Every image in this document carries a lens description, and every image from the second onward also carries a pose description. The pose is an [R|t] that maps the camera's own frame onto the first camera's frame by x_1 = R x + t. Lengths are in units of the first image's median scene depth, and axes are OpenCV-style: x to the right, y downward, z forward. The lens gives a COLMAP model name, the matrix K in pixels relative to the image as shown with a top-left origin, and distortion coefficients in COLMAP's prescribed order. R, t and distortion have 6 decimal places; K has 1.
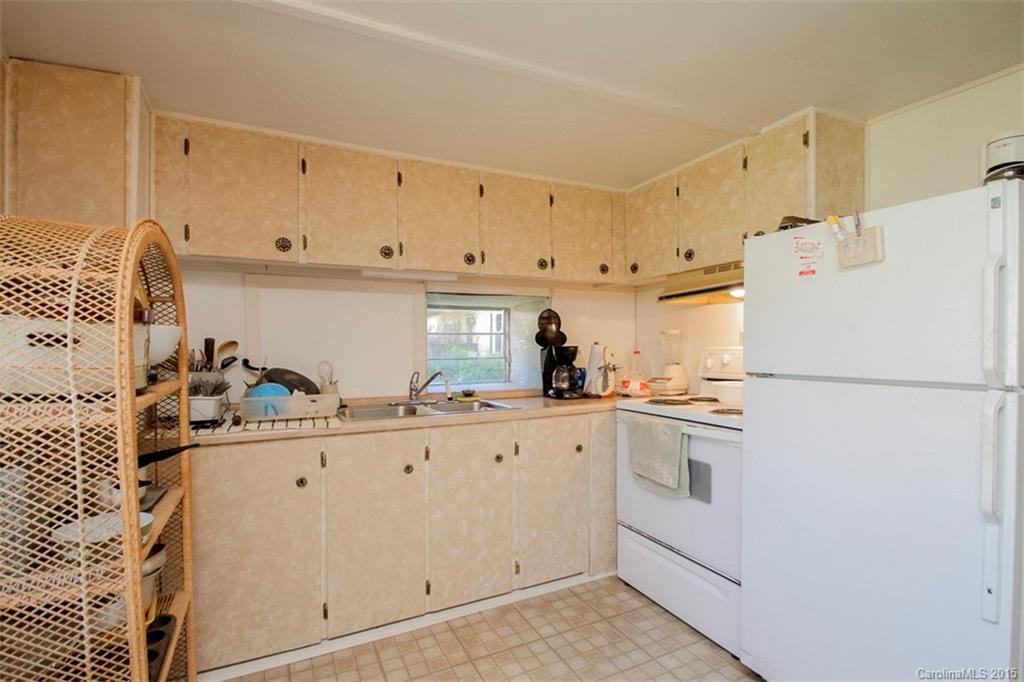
lens RADIAL K [[484.4, 0, 517.9], [0, 484.4, 349.6], [0, 0, 1]] dist [-0.000614, -0.000063]
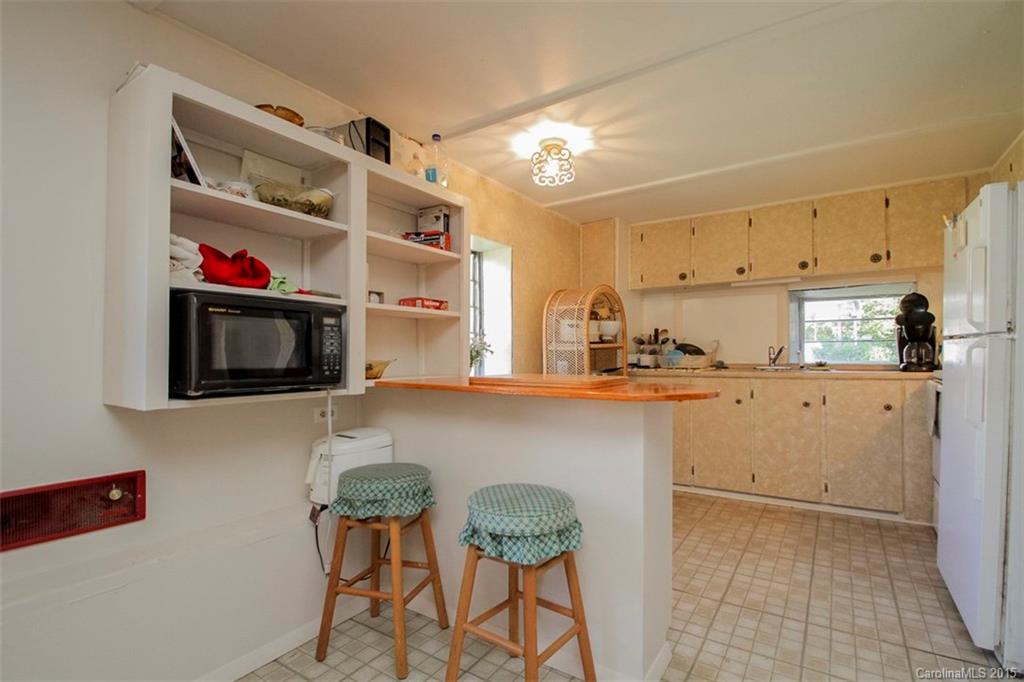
lens RADIAL K [[479.8, 0, 527.9], [0, 479.8, 357.6], [0, 0, 1]] dist [0.013723, -0.019991]
pose [[0.503606, 0.011908, -0.863851, 0.741322], [-0.000426, 0.999908, 0.013535, 0.064557], [0.863933, -0.006449, 0.503565, -0.409787]]
